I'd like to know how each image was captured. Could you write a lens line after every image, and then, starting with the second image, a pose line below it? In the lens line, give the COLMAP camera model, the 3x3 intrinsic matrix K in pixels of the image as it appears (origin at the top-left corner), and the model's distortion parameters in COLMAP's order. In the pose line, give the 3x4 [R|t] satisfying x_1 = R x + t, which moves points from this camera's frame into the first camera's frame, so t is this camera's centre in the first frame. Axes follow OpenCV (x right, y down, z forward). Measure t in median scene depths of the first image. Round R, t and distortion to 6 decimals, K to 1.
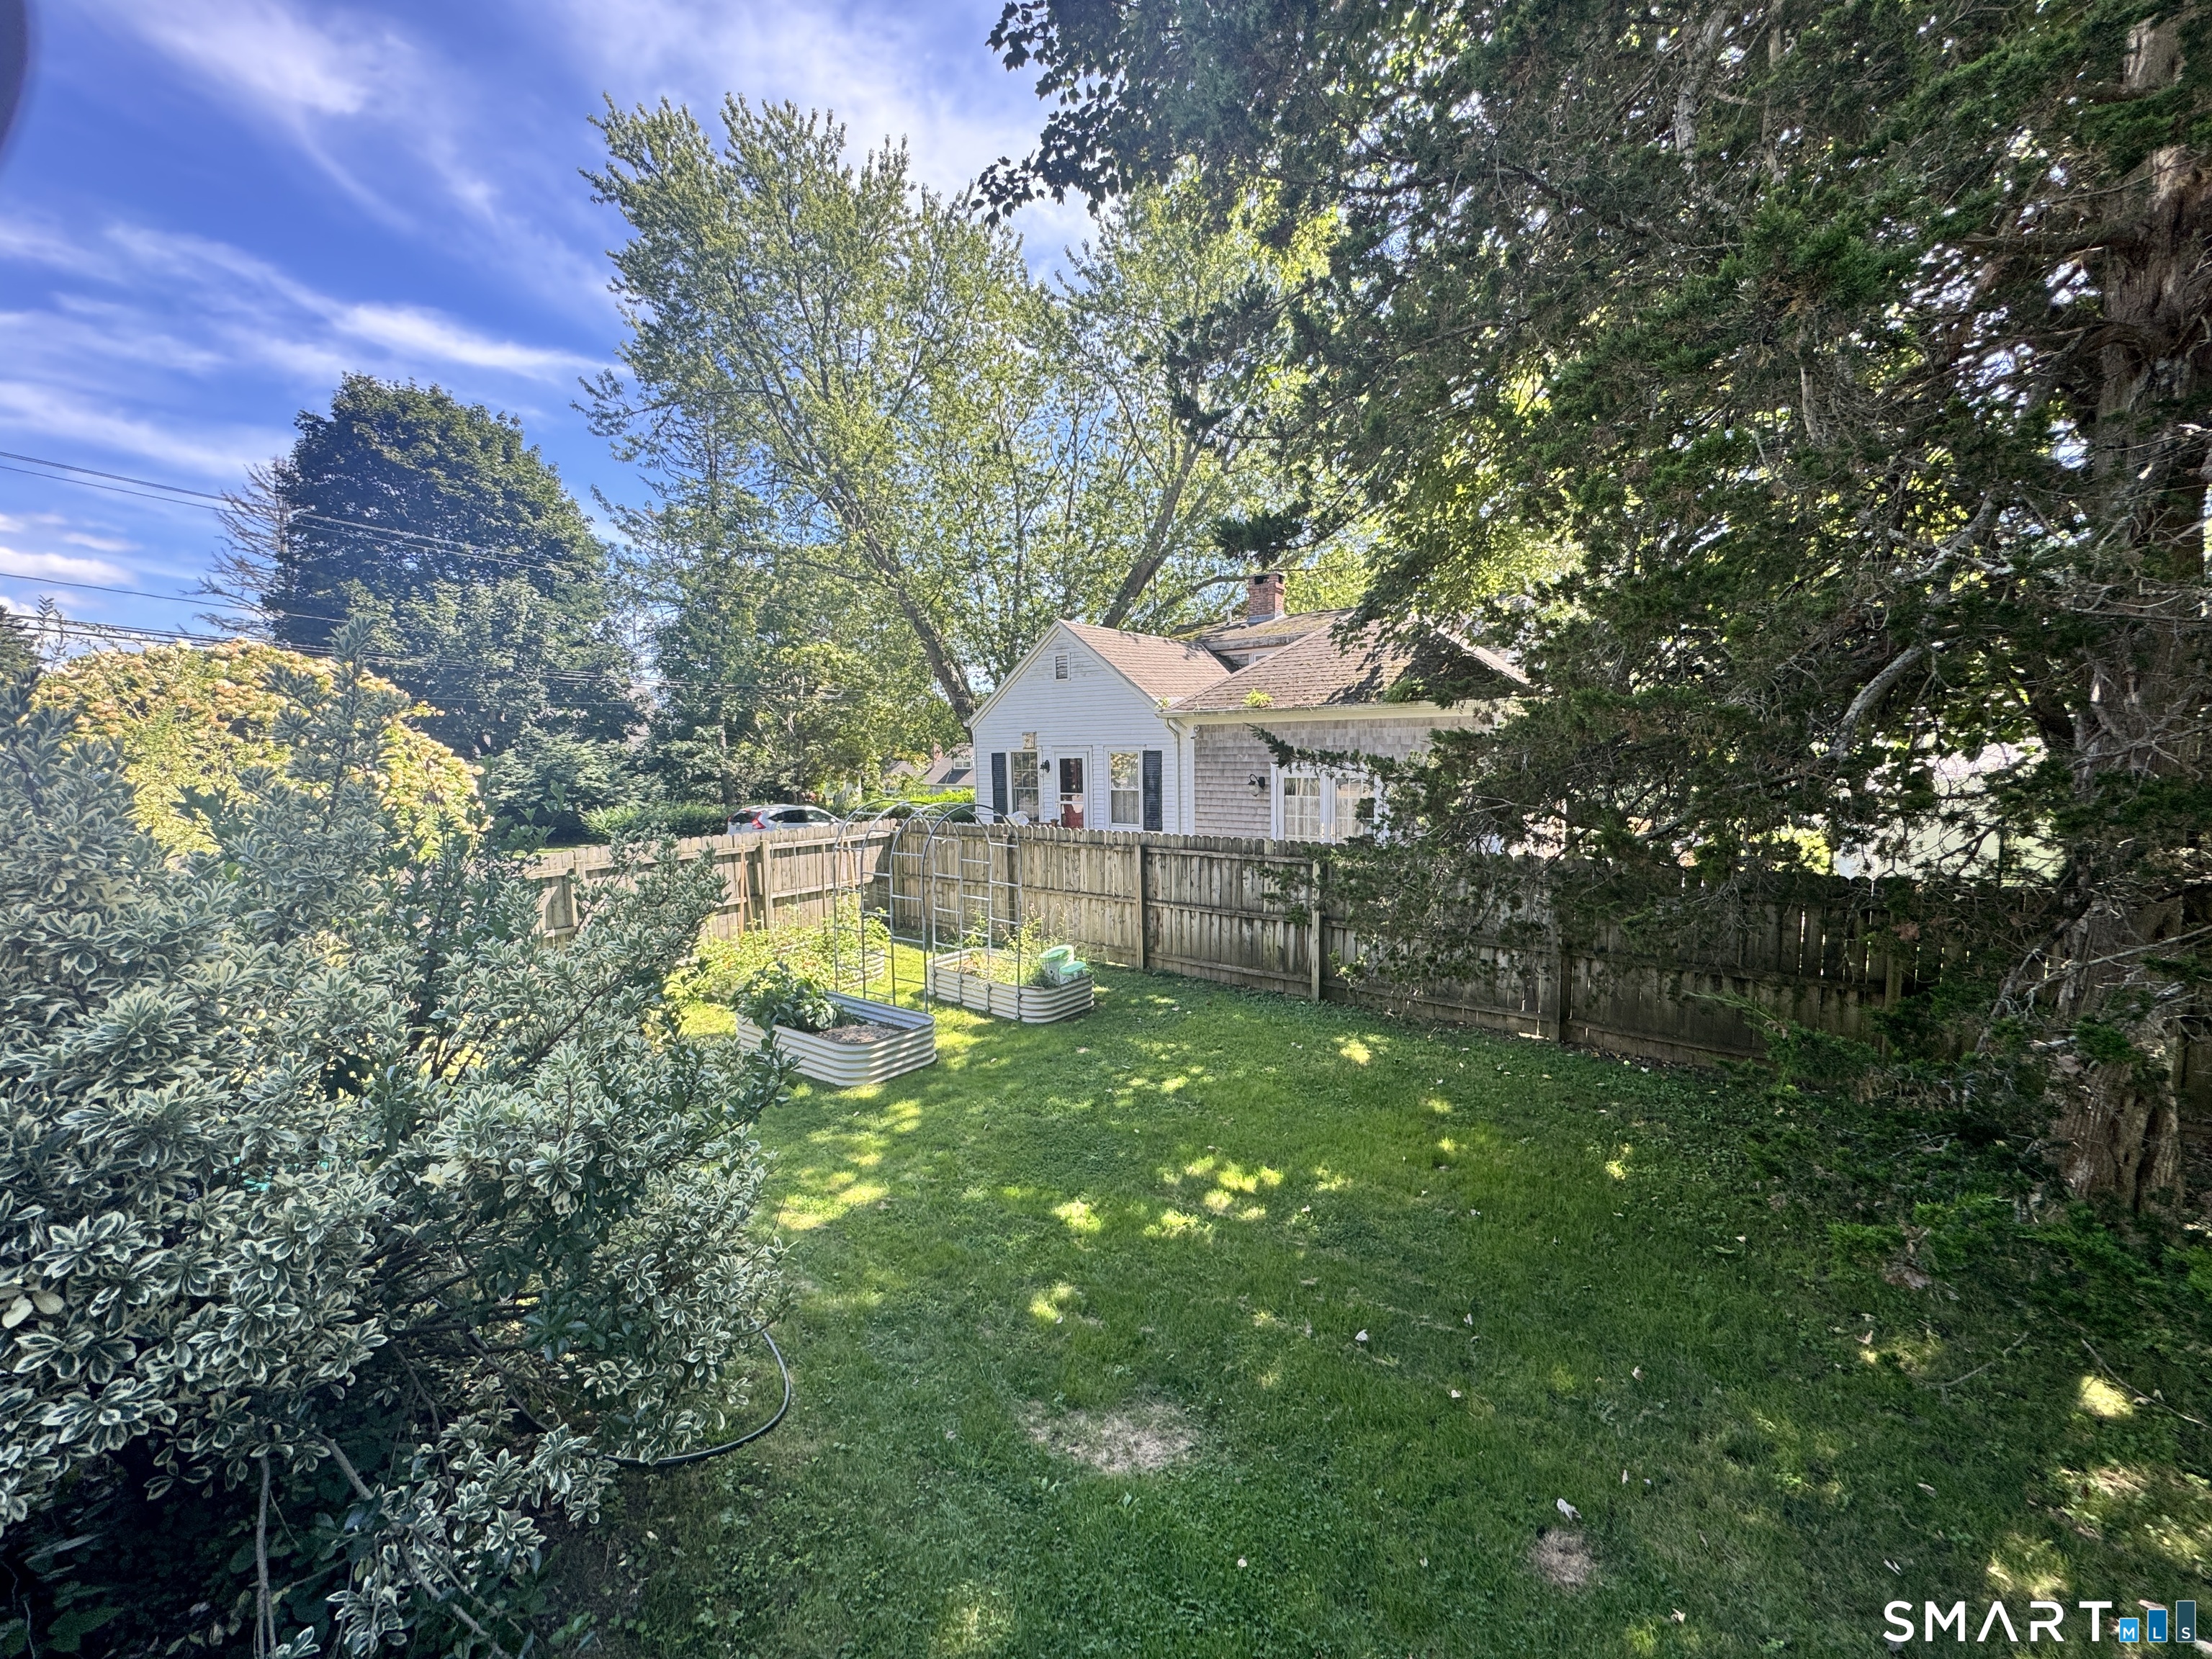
lens RADIAL K [[881.7, 0, 1106.7], [0, 881.7, 829.9], [0, 0, 1]] dist [-0.003841, 0.000110]
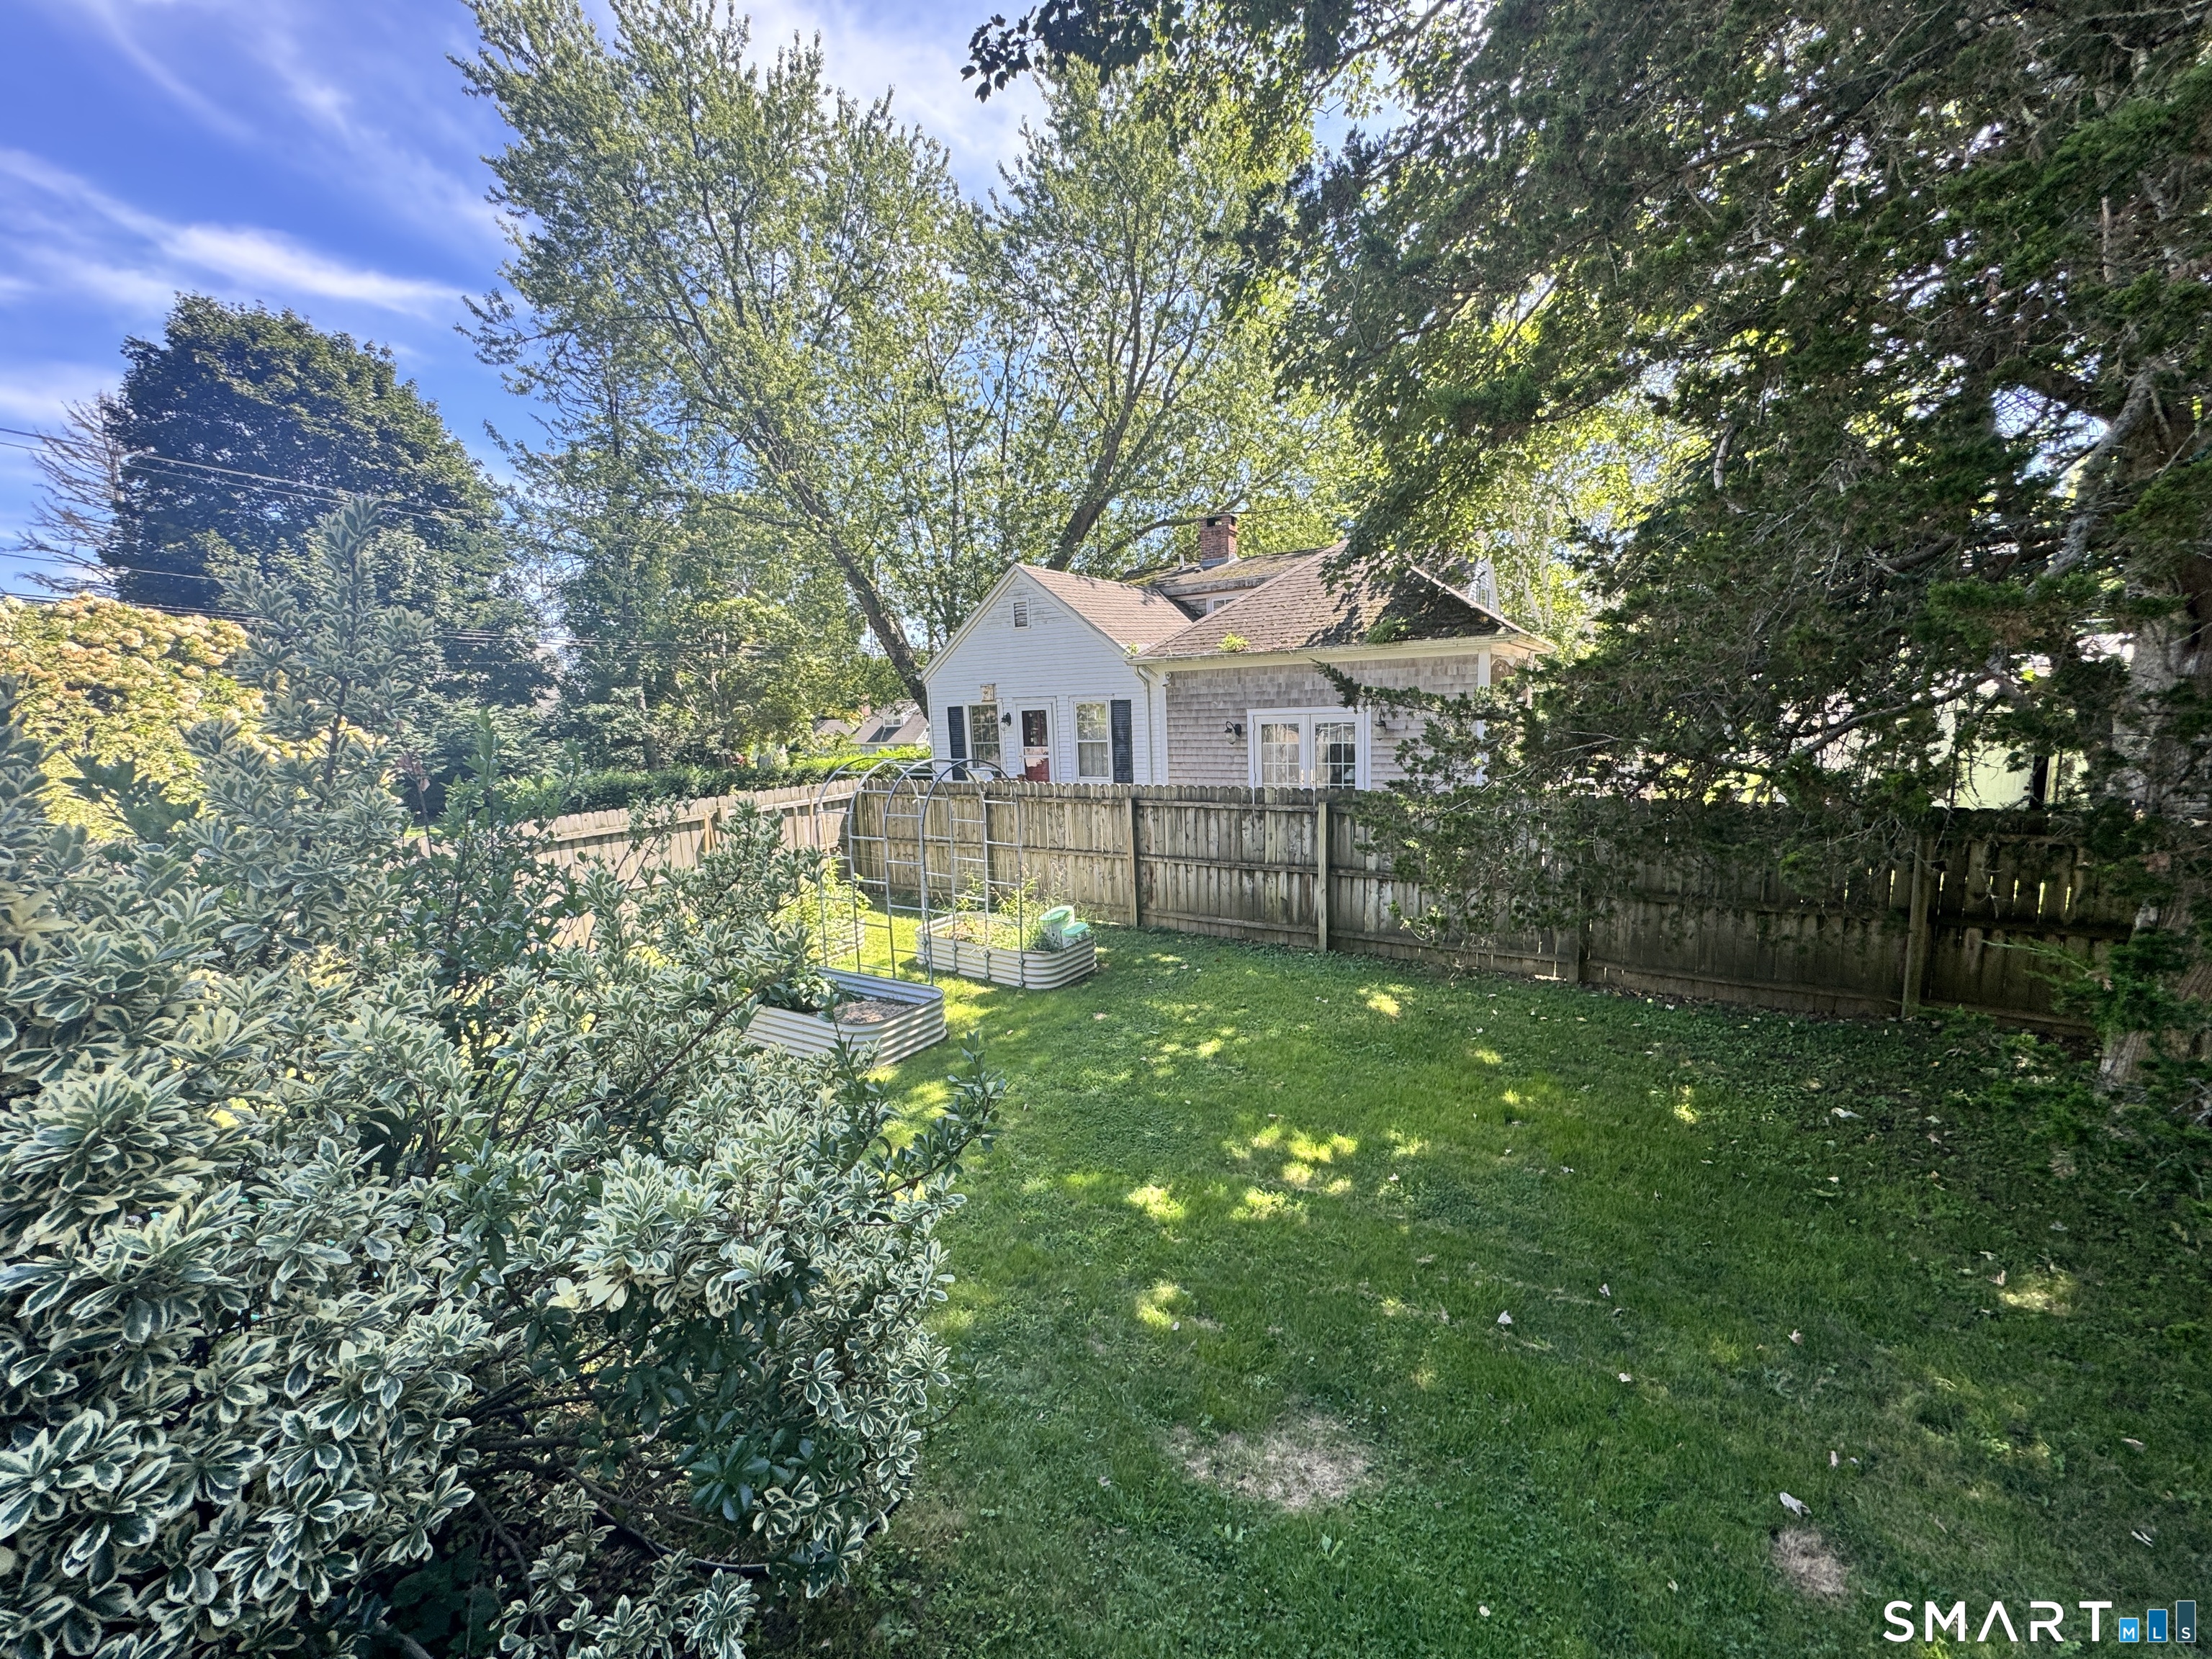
lens RADIAL K [[881.7, 0, 1105.9], [0, 881.7, 829.6], [0, 0, 1]] dist [-0.003841, 0.000110]
pose [[0.996279, -0.035260, 0.078644, -0.090681], [0.031125, 0.998099, 0.053198, -0.000160], [-0.080371, -0.050552, 0.995482, 0.069139]]
